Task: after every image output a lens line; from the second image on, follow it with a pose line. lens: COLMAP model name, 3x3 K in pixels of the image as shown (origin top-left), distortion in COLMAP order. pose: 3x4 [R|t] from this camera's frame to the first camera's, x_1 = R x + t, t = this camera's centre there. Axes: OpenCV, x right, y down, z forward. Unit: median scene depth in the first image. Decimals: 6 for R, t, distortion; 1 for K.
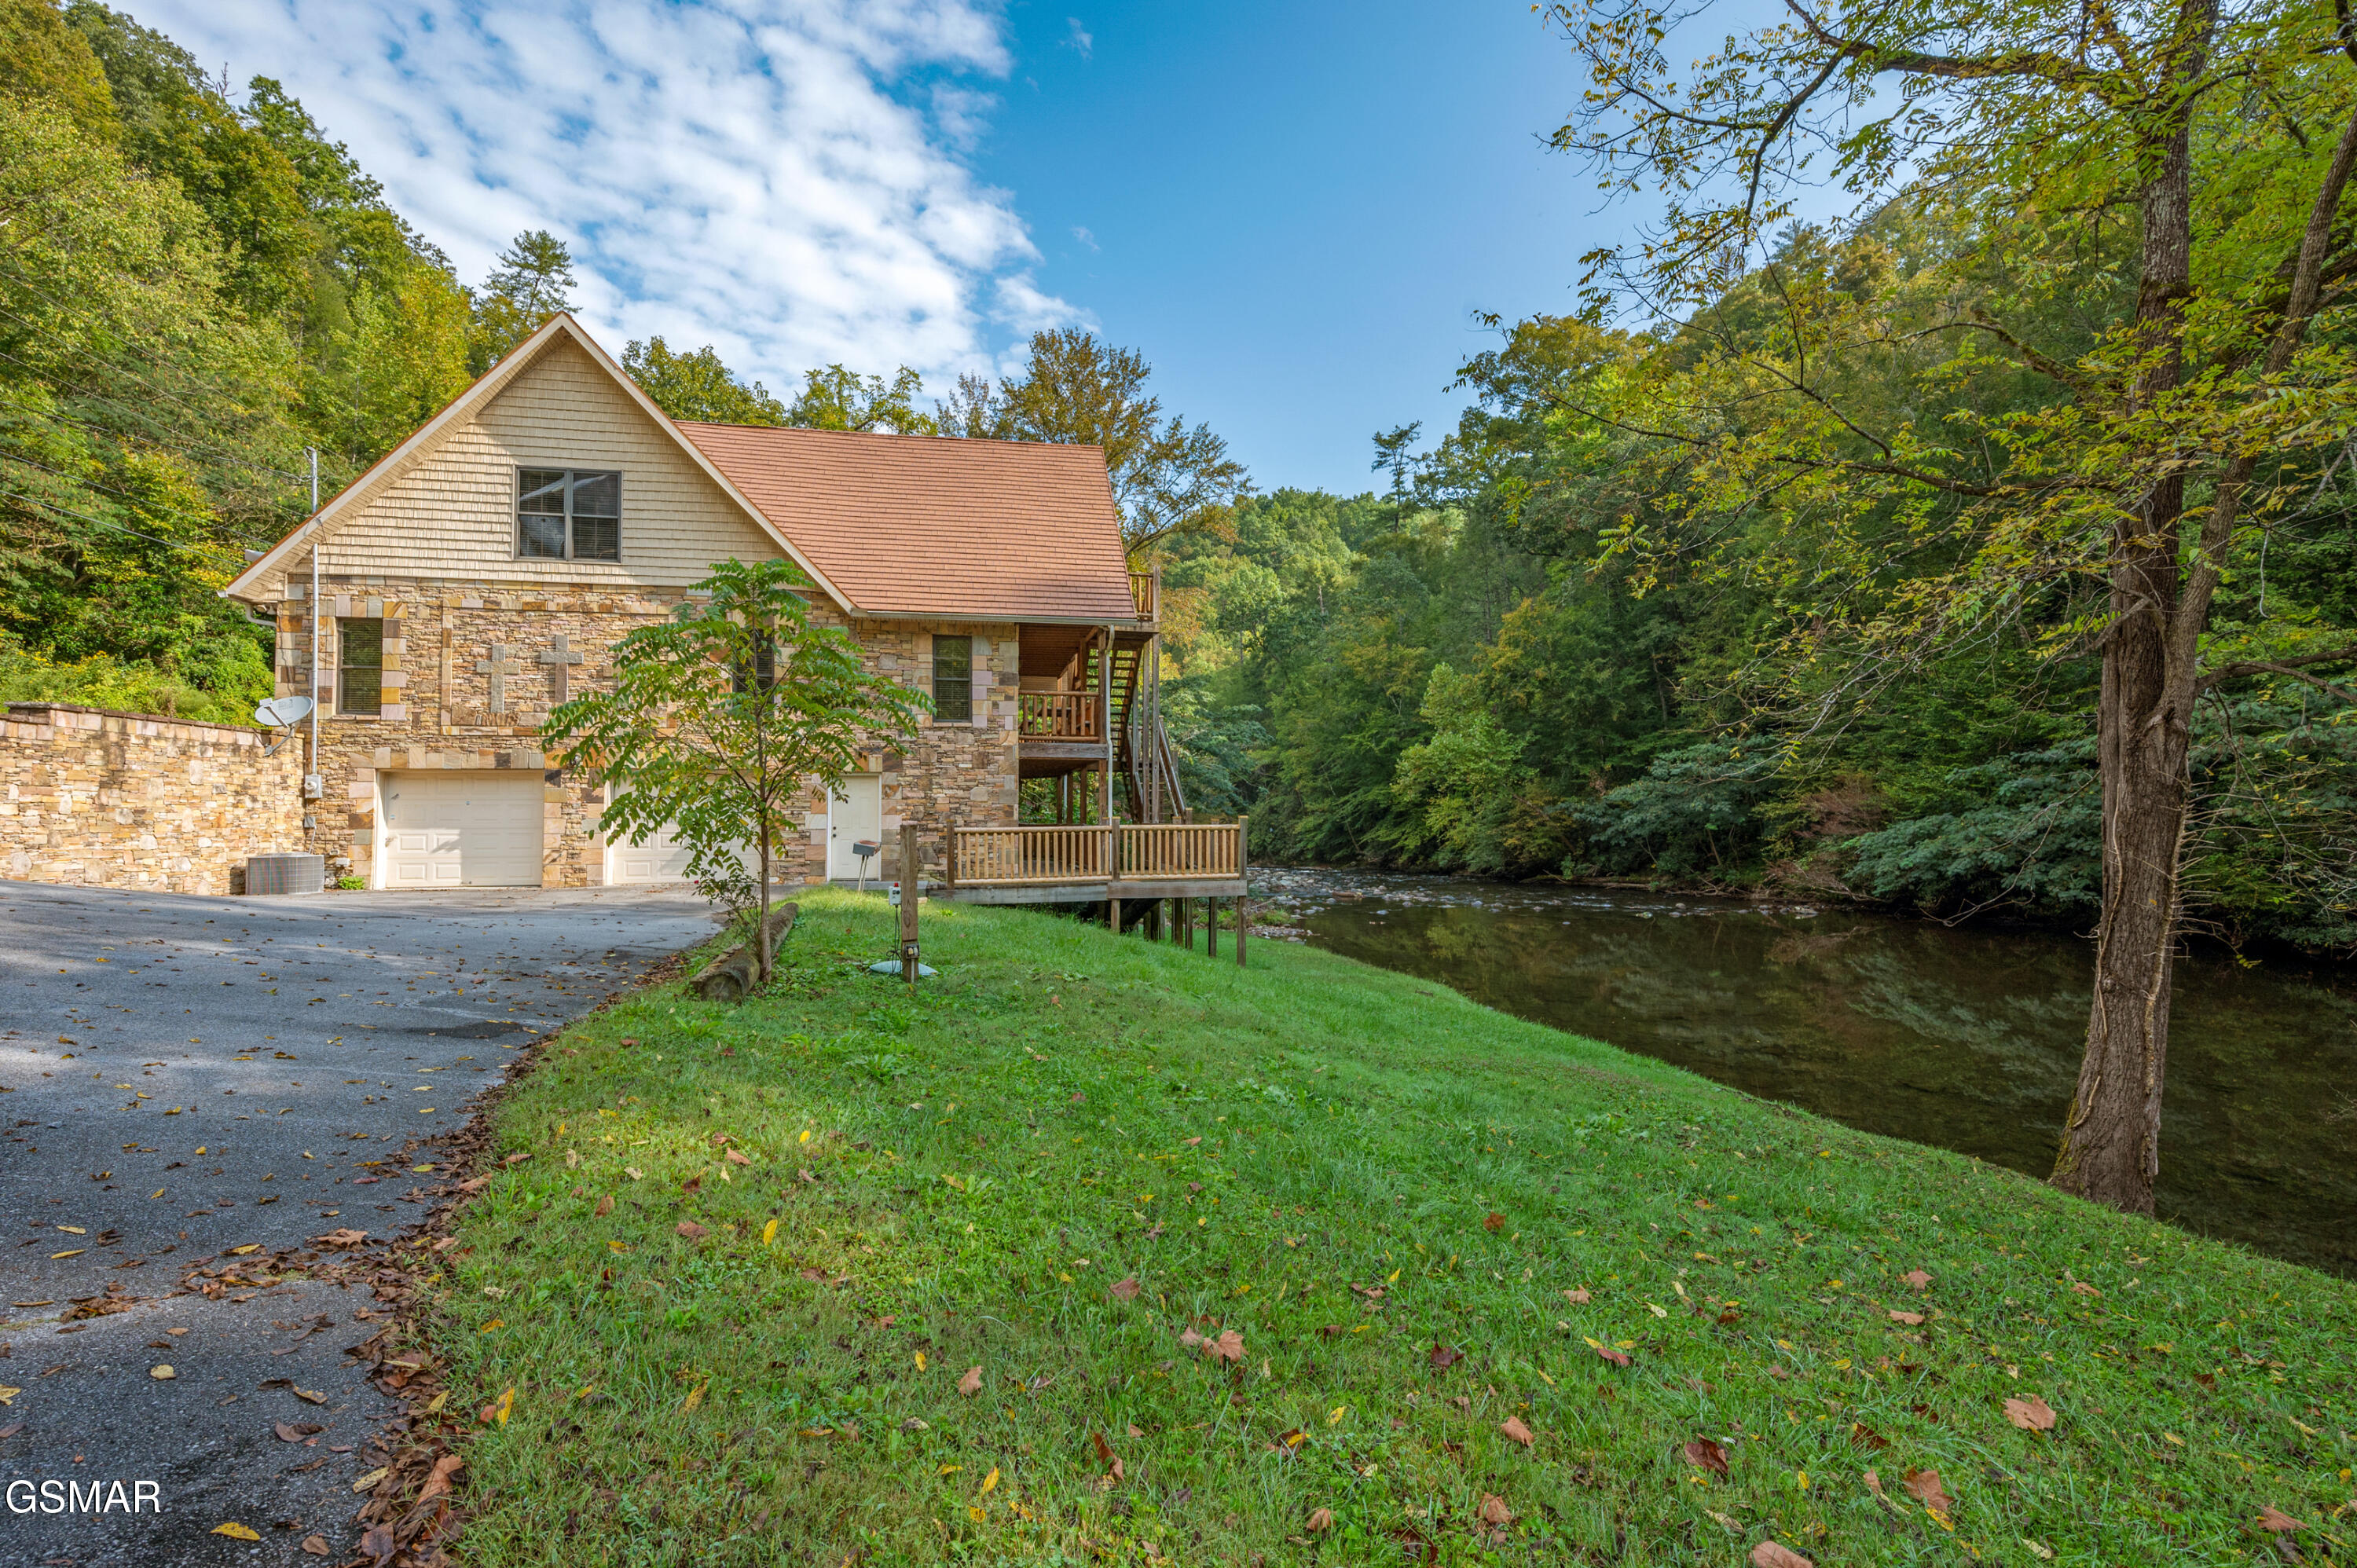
lens RADIAL K [[1079.2, 0, 1154.5], [0, 1079.2, 821.2], [0, 0, 1]] dist [-0.000707, 0.000250]
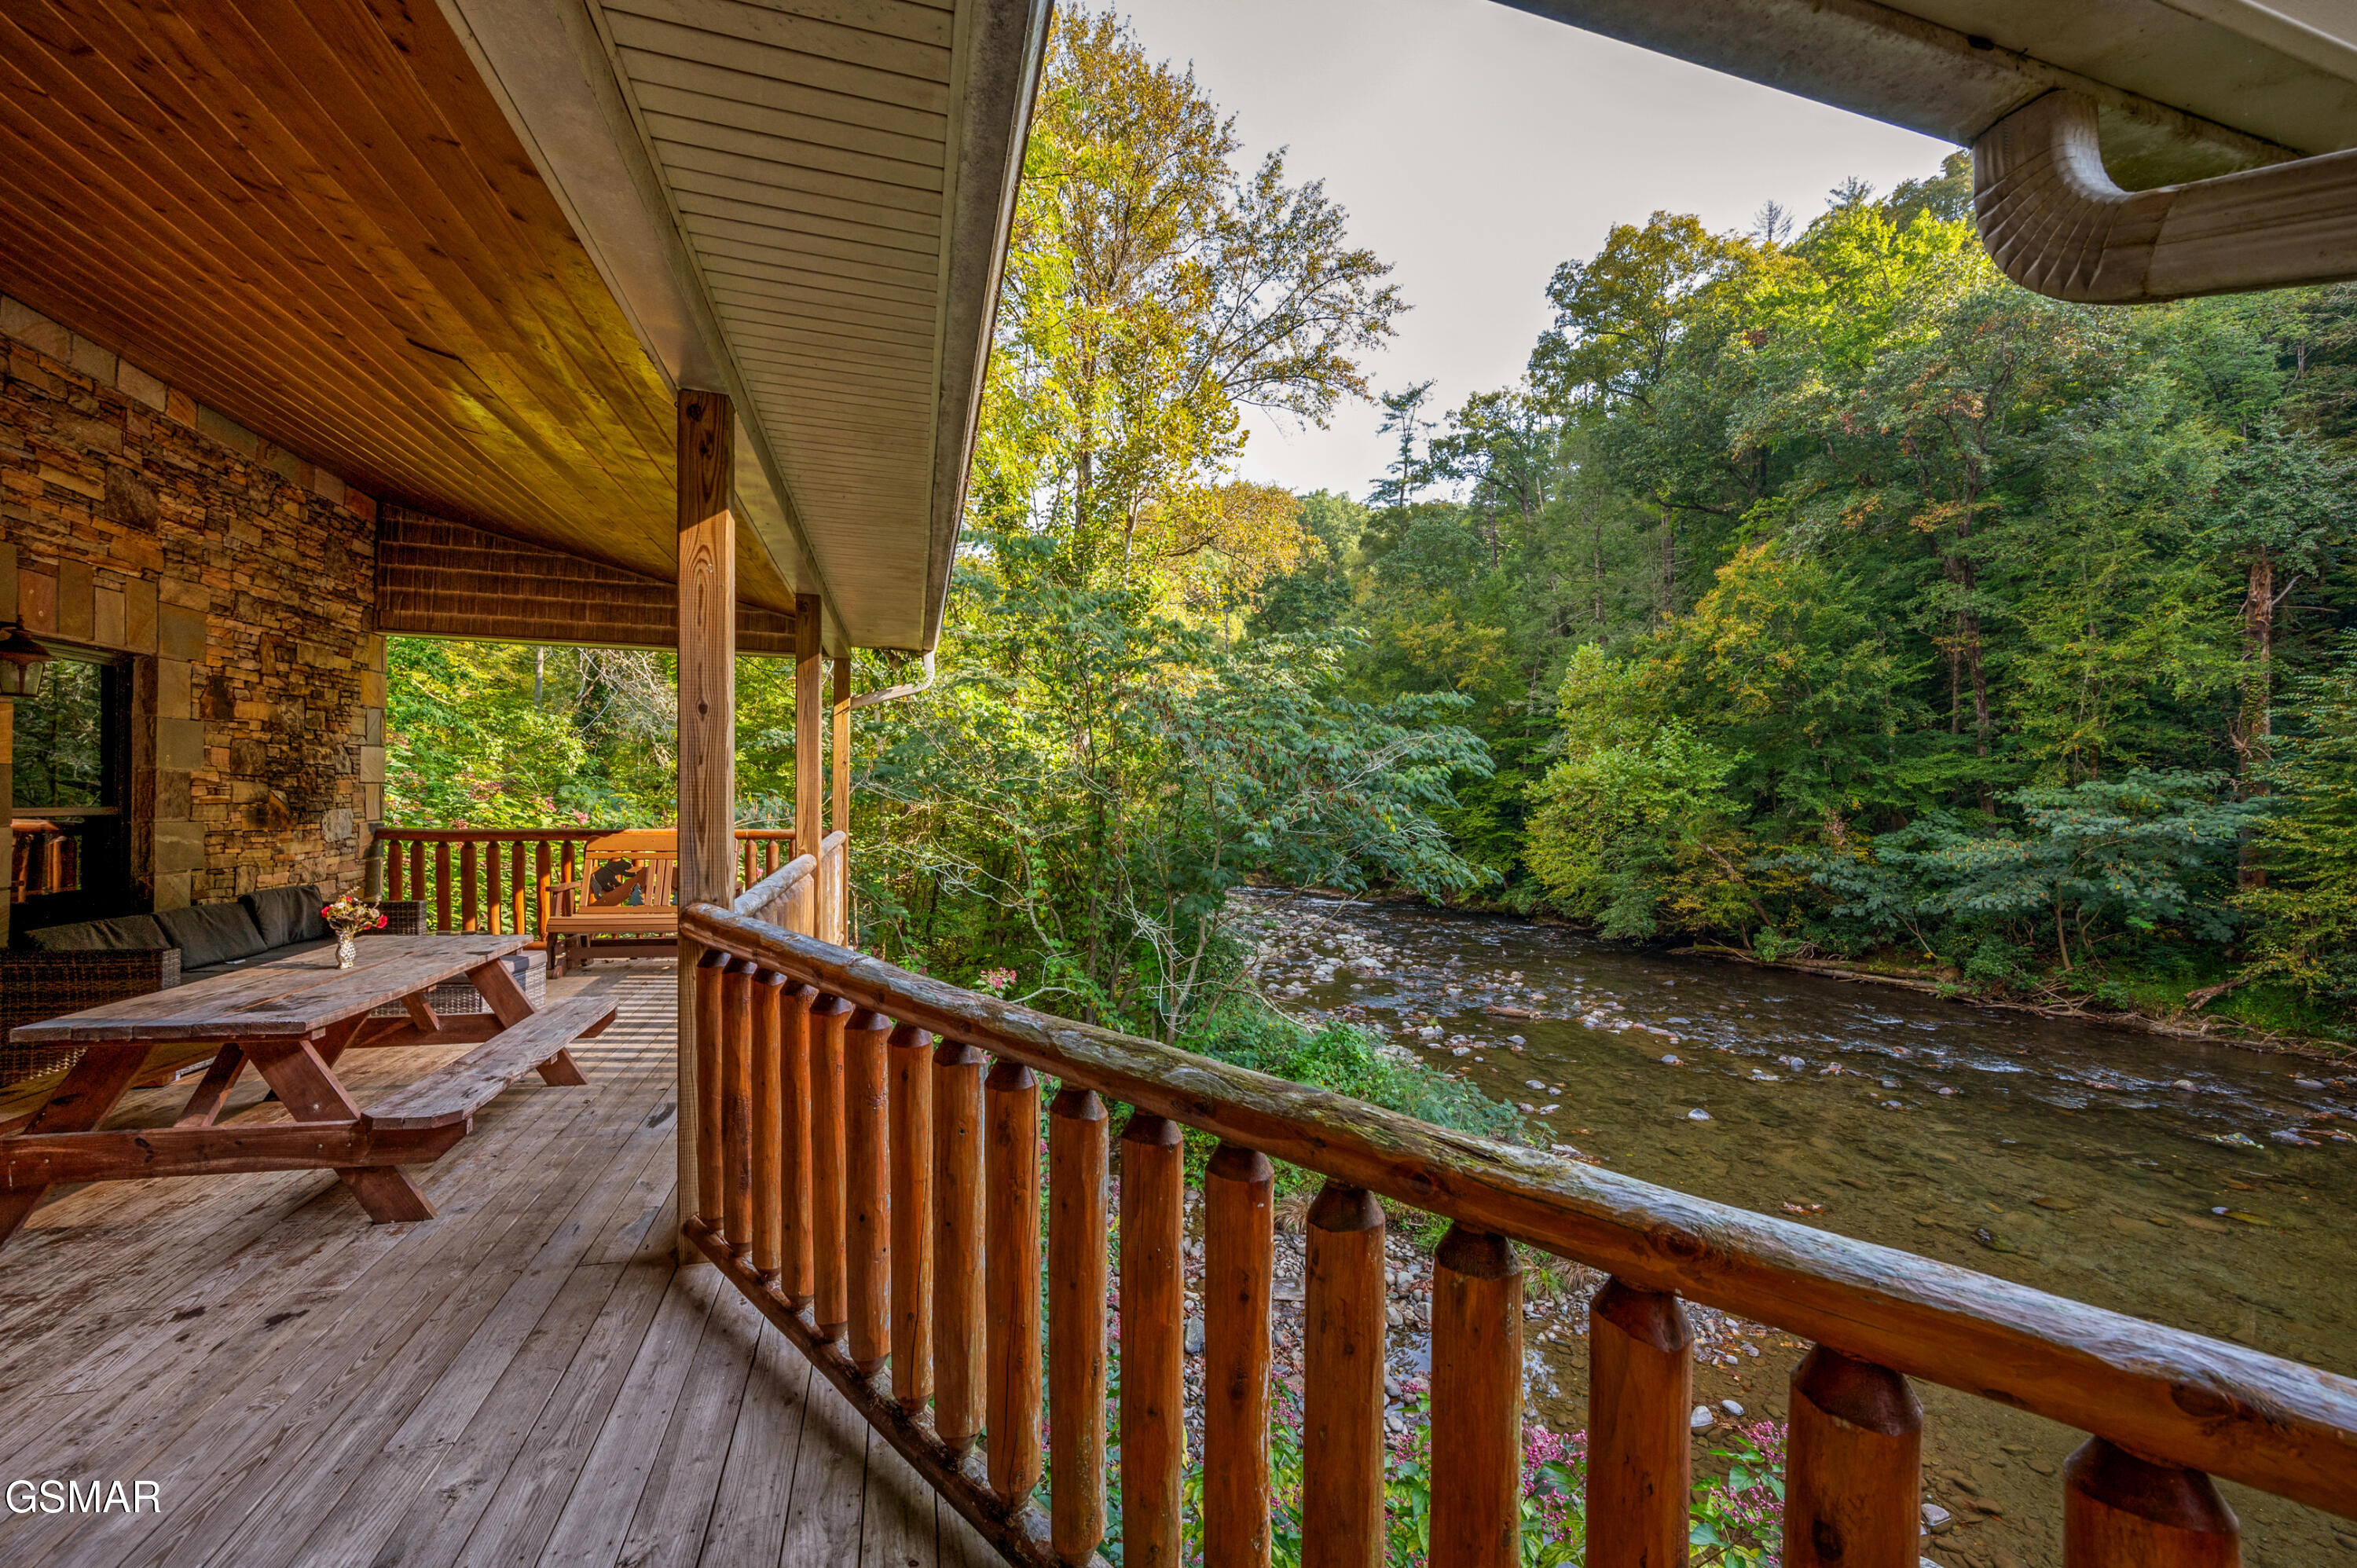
lens RADIAL K [[939.2, 0, 1190.0], [0, 939.2, 800.5], [0, 0, 1]] dist [-0.001807, 0.000081]
pose [[0.993317, 0.022398, 0.113223, -0.182383], [-0.022908, 0.999732, 0.003206, -0.138692], [-0.113121, -0.005778, 0.993564, 1.450207]]
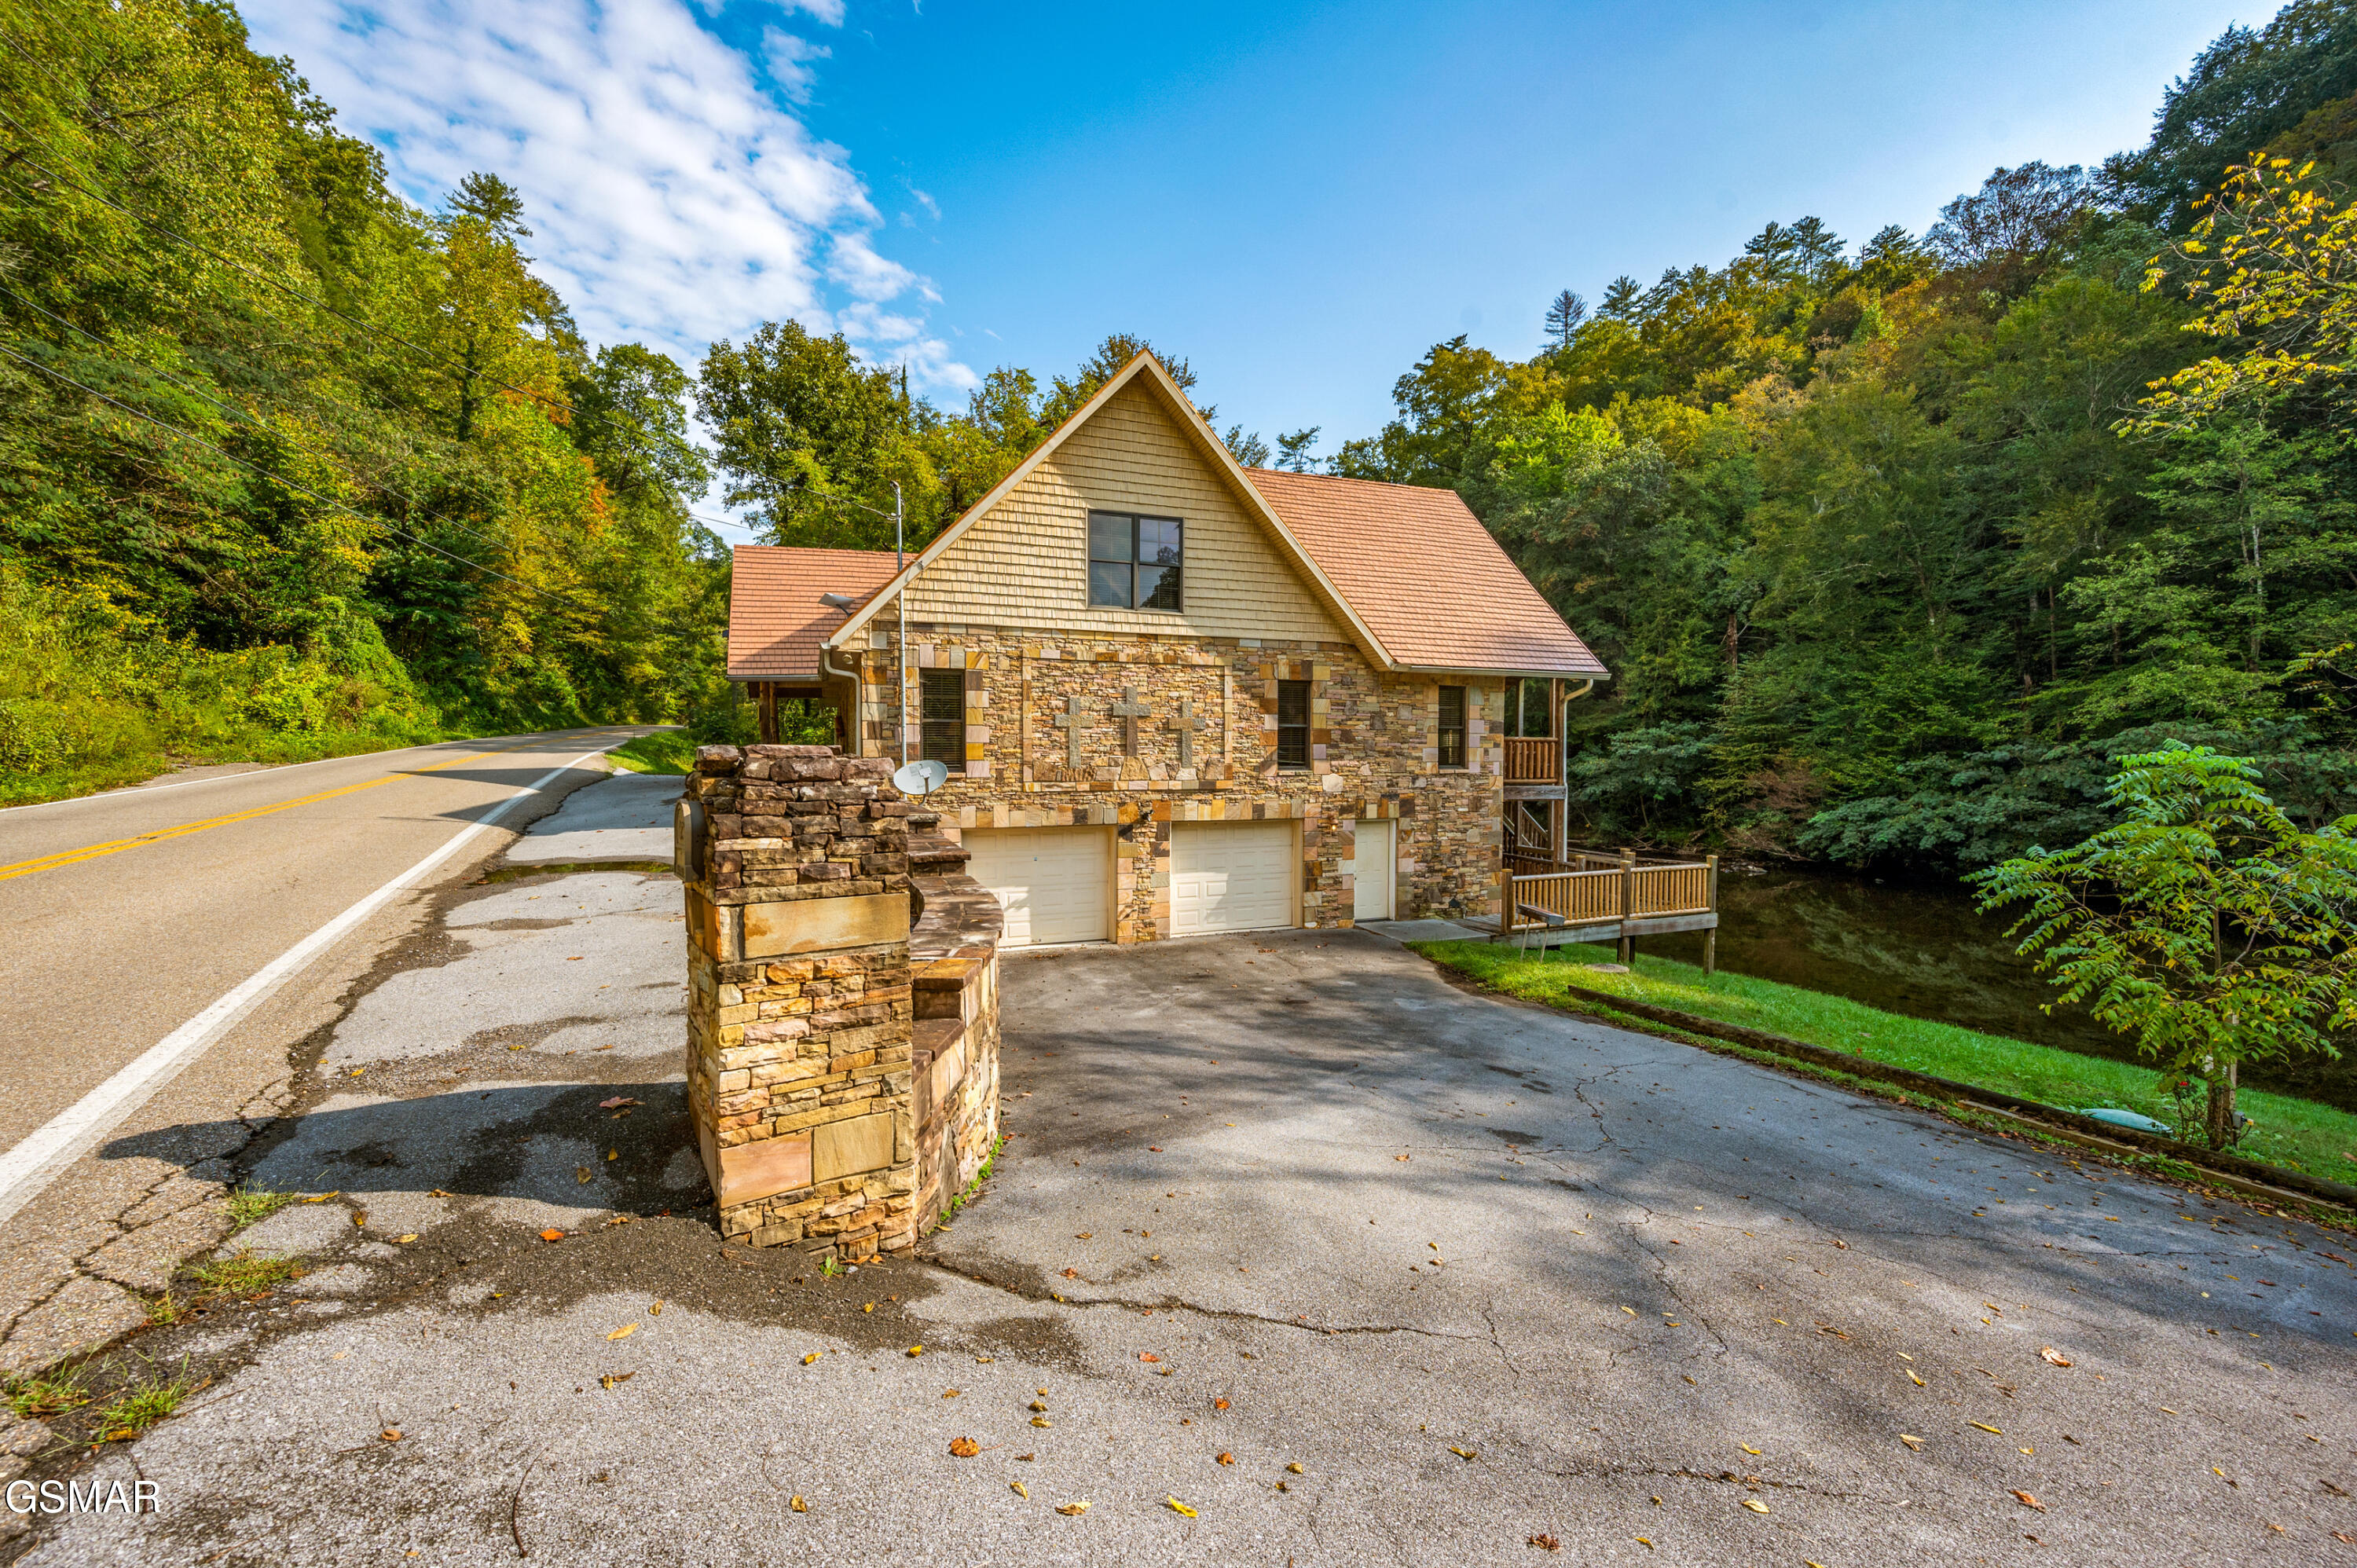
lens RADIAL K [[939.2, 0, 1146.4], [0, 939.2, 806.0], [0, 0, 1]] dist [-0.001807, 0.000081]
pose [[0.984095, -0.006745, 0.177516, -0.653901], [-0.002675, 0.998603, 0.052771, -0.104097], [-0.177624, -0.052407, 0.982702, 0.147090]]
